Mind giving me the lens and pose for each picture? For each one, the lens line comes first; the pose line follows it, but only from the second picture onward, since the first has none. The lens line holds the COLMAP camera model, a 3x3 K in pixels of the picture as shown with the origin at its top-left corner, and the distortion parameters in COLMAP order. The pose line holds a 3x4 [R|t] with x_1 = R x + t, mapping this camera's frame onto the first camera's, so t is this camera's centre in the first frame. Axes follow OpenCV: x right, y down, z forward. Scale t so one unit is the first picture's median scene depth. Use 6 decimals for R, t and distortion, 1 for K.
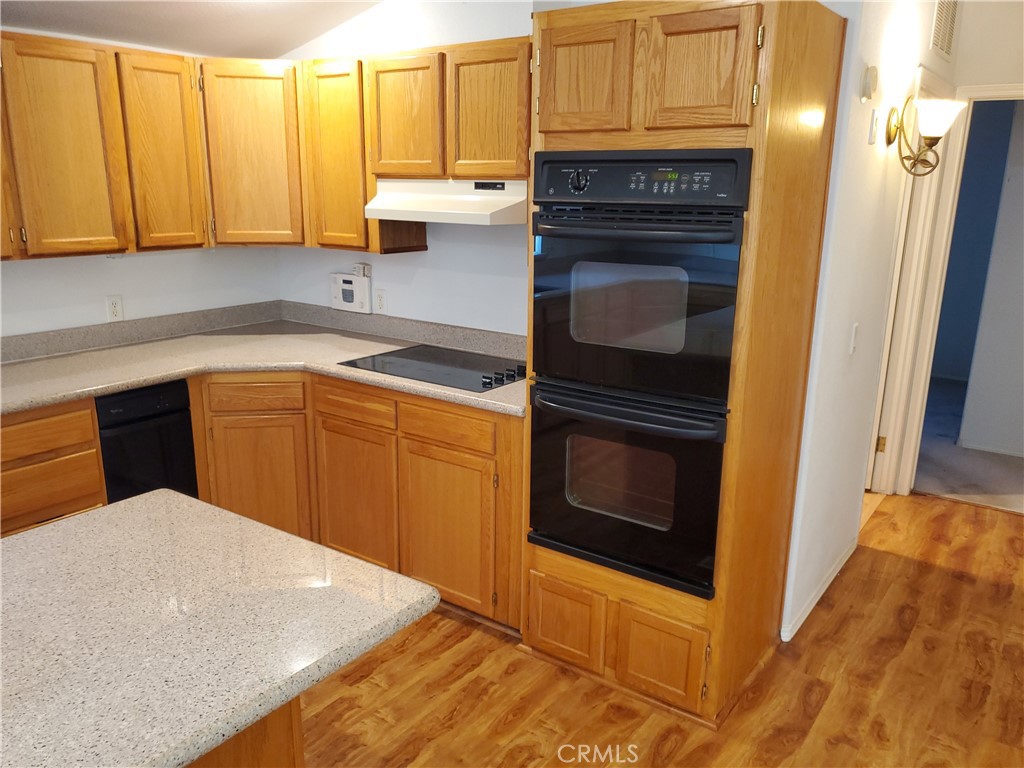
lens RADIAL K [[803.5, 0, 499.5], [0, 803.5, 397.8], [0, 0, 1]] dist [-0.019757, 0.001482]
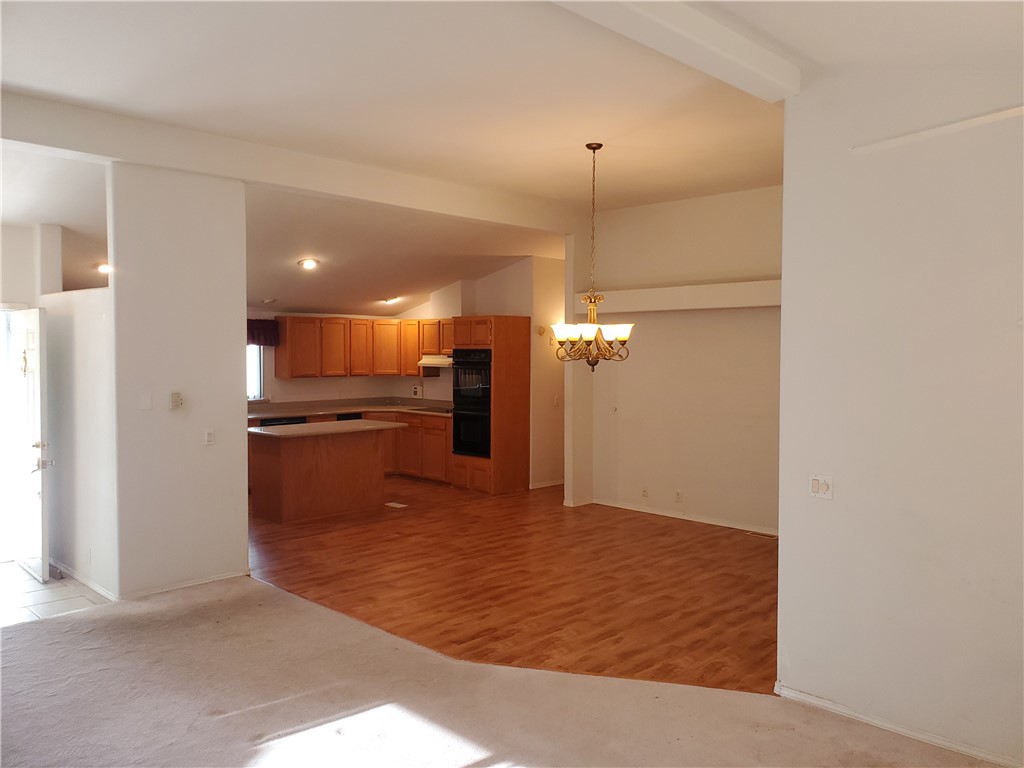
lens RADIAL K [[803.3, 0, 513.3], [0, 803.3, 375.9], [0, 0, 1]] dist [0.046283, 0.000645]
pose [[0.989621, -0.000280, -0.143703, 0.701122], [-0.032143, 0.974231, -0.223251, 0.544796], [0.140062, 0.225553, 0.964110, -2.142034]]
